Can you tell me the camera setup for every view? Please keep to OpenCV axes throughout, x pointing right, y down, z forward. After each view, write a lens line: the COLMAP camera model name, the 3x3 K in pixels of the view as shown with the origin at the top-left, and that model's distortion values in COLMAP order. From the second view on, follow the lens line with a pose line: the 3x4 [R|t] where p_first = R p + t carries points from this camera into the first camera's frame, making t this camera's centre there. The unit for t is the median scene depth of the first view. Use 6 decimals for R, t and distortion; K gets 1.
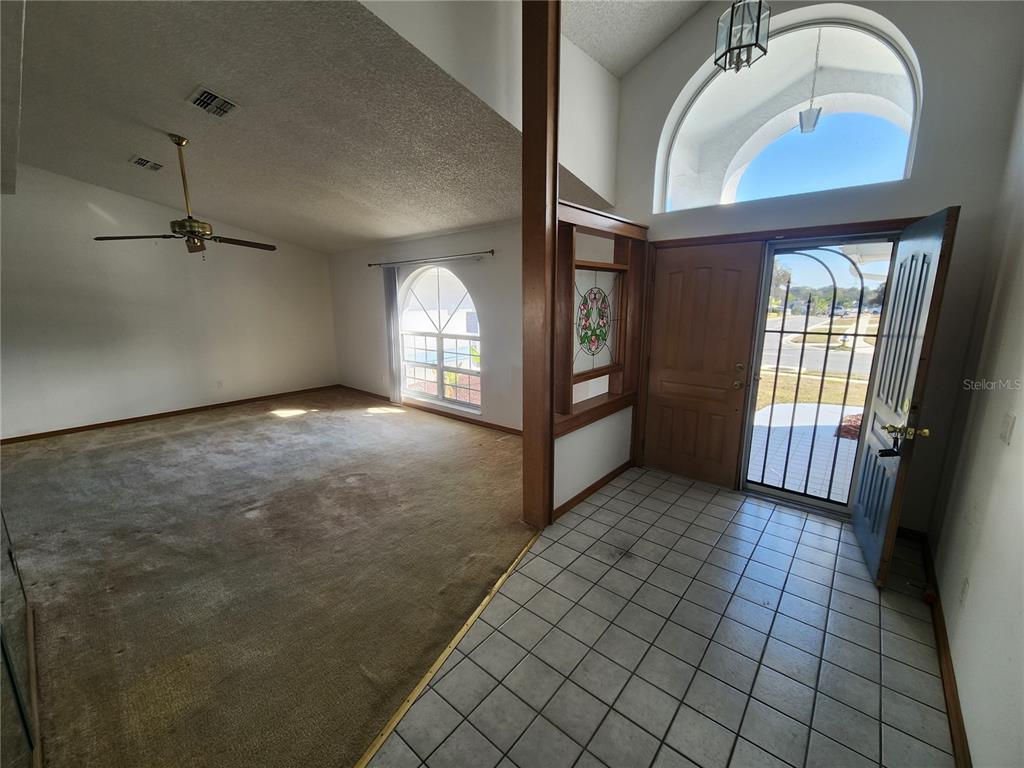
lens RADIAL K [[419.6, 0, 503.4], [0, 419.6, 381.5], [0, 0, 1]] dist [0.003396, 0.001530]
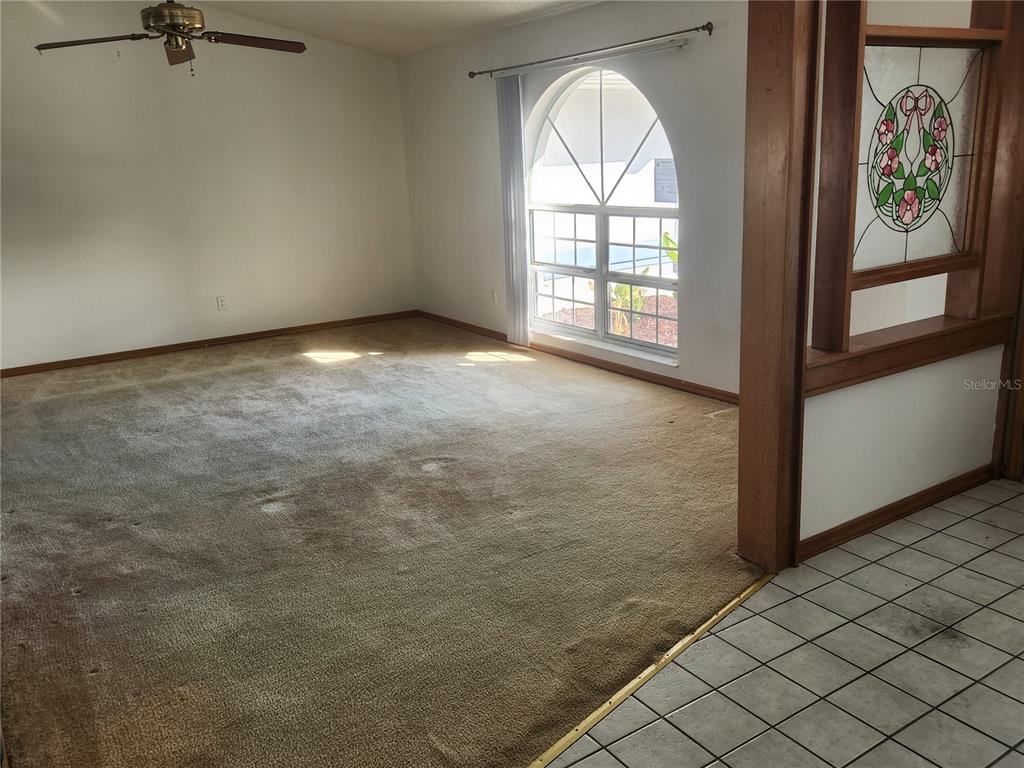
lens RADIAL K [[866.7, 0, 523.1], [0, 866.7, 386.3], [0, 0, 1]] dist [0.081565, -0.072635]
pose [[0.965970, 0.033271, -0.256506, 0.055596], [-0.014852, 0.997191, 0.073412, 0.045223], [0.258228, -0.067104, 0.963751, -0.084792]]
